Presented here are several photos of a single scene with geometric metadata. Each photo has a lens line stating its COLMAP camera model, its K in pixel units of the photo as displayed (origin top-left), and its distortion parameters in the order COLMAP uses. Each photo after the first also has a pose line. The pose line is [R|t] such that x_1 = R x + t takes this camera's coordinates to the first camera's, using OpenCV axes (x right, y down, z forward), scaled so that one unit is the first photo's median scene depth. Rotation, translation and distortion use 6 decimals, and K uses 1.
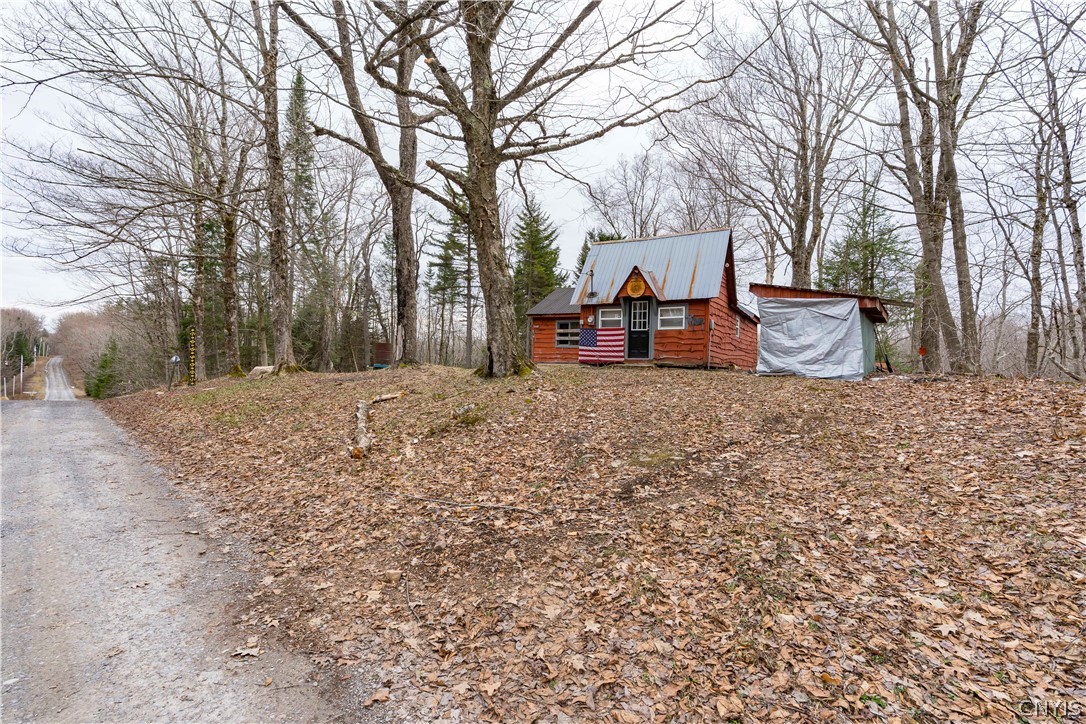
lens RADIAL K [[483.4, 0, 545.0], [0, 483.4, 361.7], [0, 0, 1]] dist [-0.002835, 0.000161]
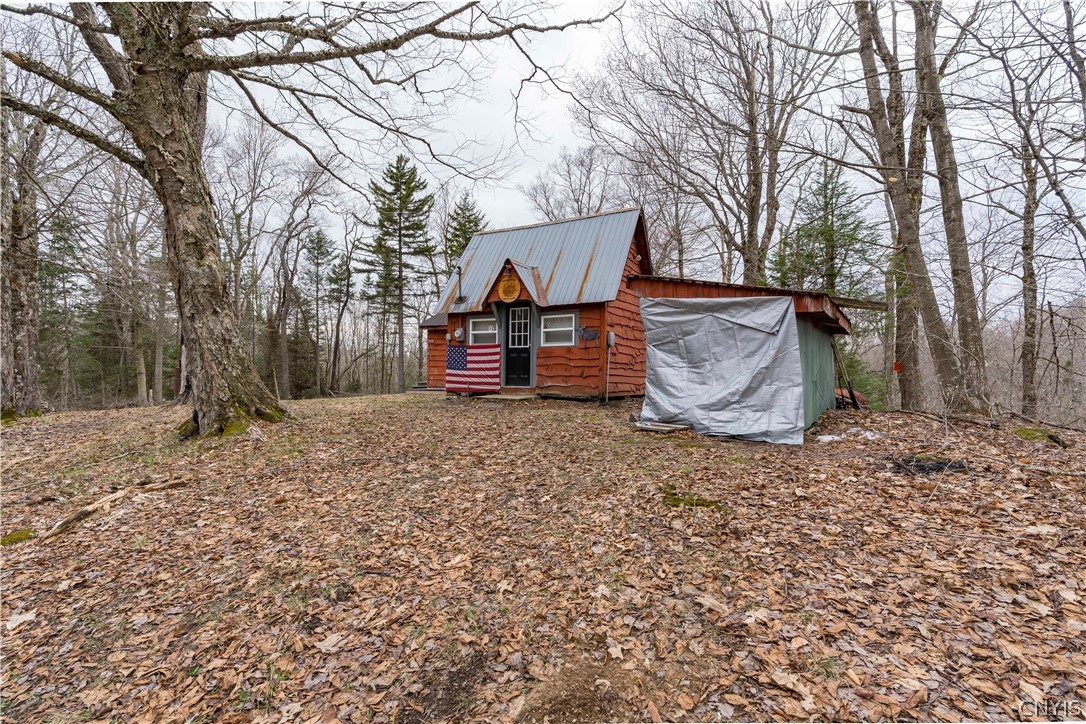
lens RADIAL K [[483.4, 0, 540.9], [0, 483.4, 361.7], [0, 0, 1]] dist [-0.002835, 0.000161]
pose [[0.999380, -0.015200, 0.031773, 0.202302], [0.015807, 0.999696, -0.018935, -0.028839], [-0.031476, 0.019425, 0.999316, 0.268010]]
